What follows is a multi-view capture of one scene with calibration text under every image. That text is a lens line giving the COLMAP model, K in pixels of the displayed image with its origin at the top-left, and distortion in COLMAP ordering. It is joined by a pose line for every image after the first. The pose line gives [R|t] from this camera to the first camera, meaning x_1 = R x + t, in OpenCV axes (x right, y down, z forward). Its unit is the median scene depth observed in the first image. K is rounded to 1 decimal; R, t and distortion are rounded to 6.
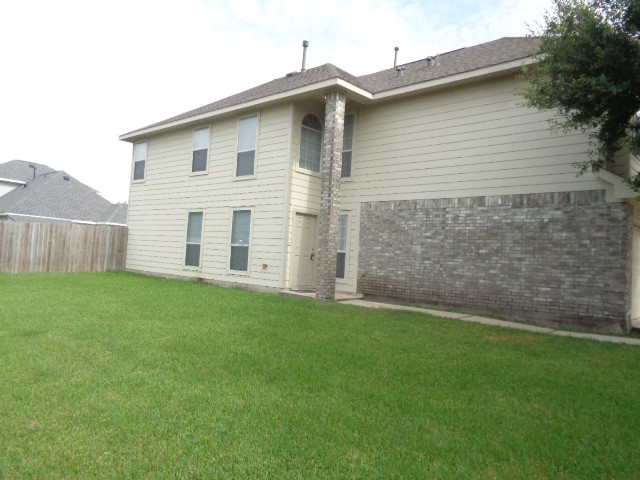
lens RADIAL K [[493.8, 0, 319.5], [0, 493.8, 239.2], [0, 0, 1]] dist [0.006526, -0.005056]
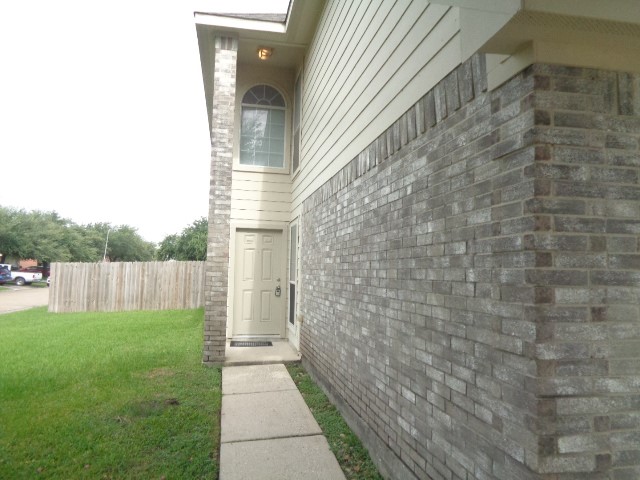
lens RADIAL K [[493.8, 0, 322.1], [0, 493.8, 235.1], [0, 0, 1]] dist [0.006526, -0.005056]
pose [[0.810669, -0.092222, -0.578196, 0.490488], [0.065113, 0.995592, -0.067505, 0.009345], [0.581872, 0.017076, 0.813101, 0.558211]]
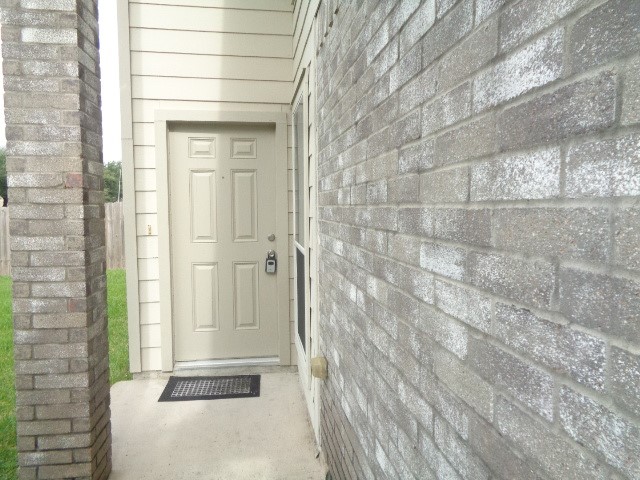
lens RADIAL K [[493.8, 0, 323.8], [0, 493.8, 244.4], [0, 0, 1]] dist [0.006526, -0.005056]
pose [[0.781707, -0.023173, -0.623215, 0.227602], [0.091771, 0.992705, 0.078199, 0.003074], [0.616857, -0.118322, 0.778131, 0.899170]]
